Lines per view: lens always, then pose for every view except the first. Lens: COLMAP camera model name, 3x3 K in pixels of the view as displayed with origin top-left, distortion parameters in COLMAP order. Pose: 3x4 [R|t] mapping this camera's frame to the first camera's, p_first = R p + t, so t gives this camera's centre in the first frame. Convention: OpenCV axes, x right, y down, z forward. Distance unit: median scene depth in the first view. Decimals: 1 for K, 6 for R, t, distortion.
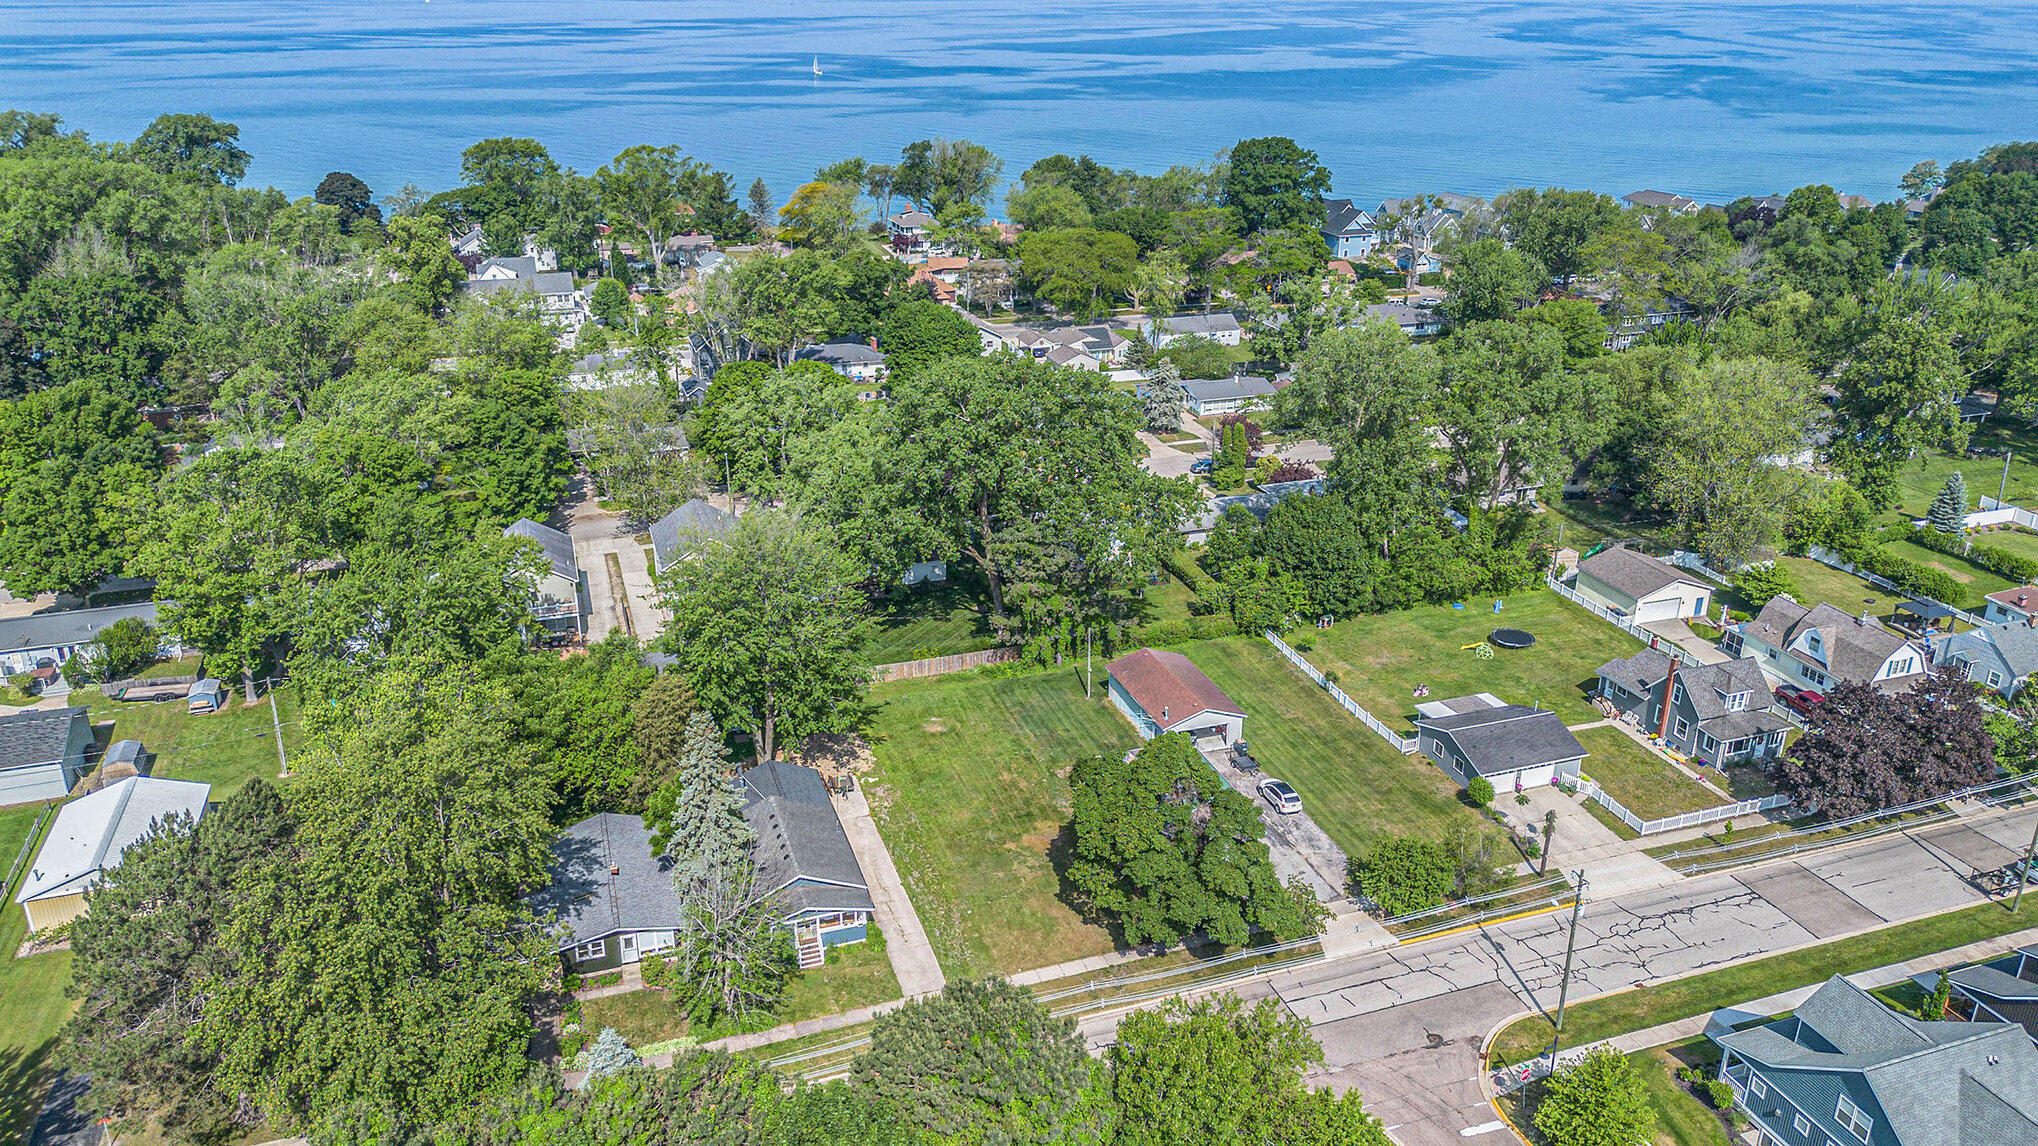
lens RADIAL K [[1434.8, 0, 1019.0], [0, 1434.8, 573.0], [0, 0, 1]] dist [0.033109, -0.004154]
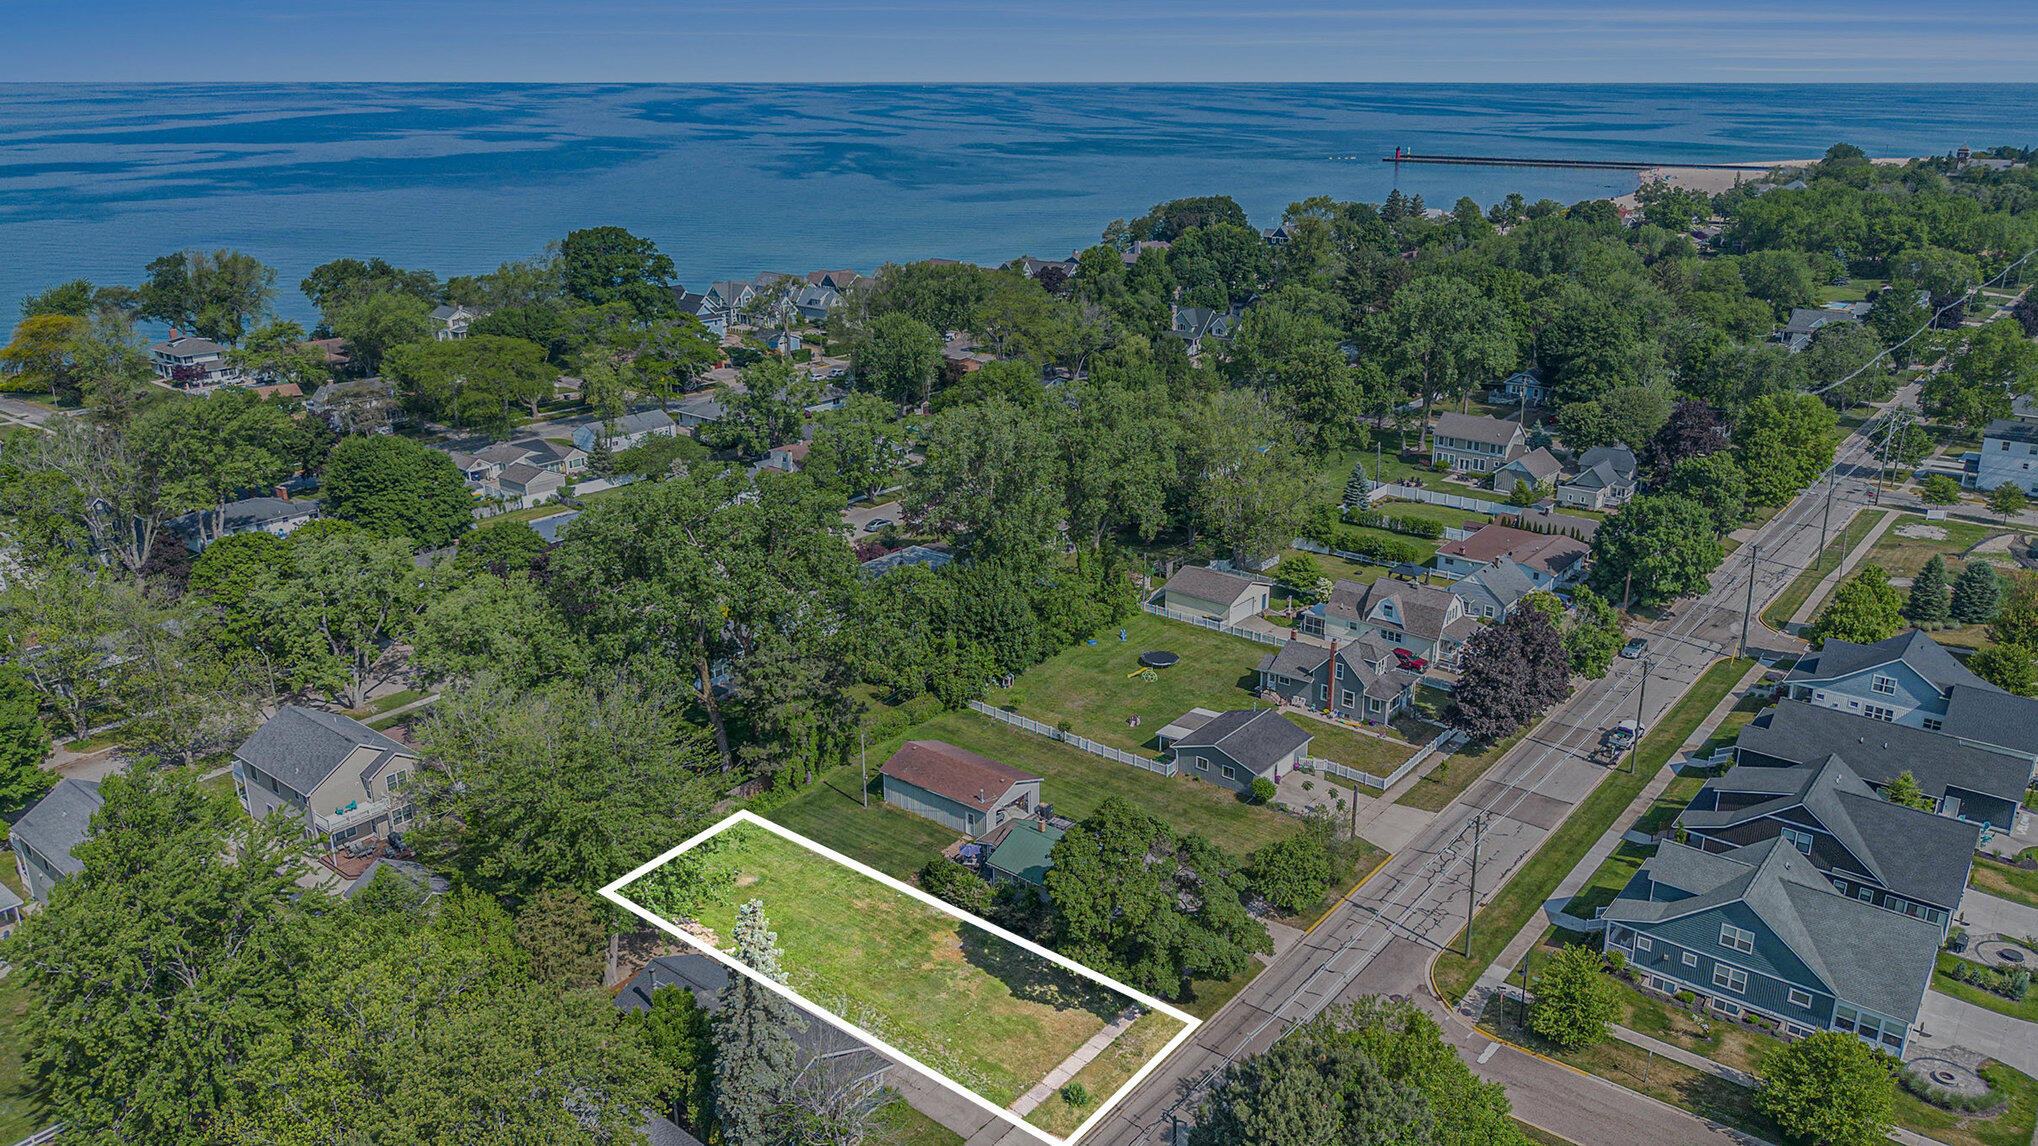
lens RADIAL K [[1469.8, 0, 1019.0], [0, 1469.8, 573.0], [0, 0, 1]] dist [0.086590, -0.126056]
pose [[0.848277, -0.176066, 0.499427, -0.284667], [0.204536, 0.978856, -0.002323, -0.036724], [-0.488458, 0.104122, 0.866353, 0.057266]]
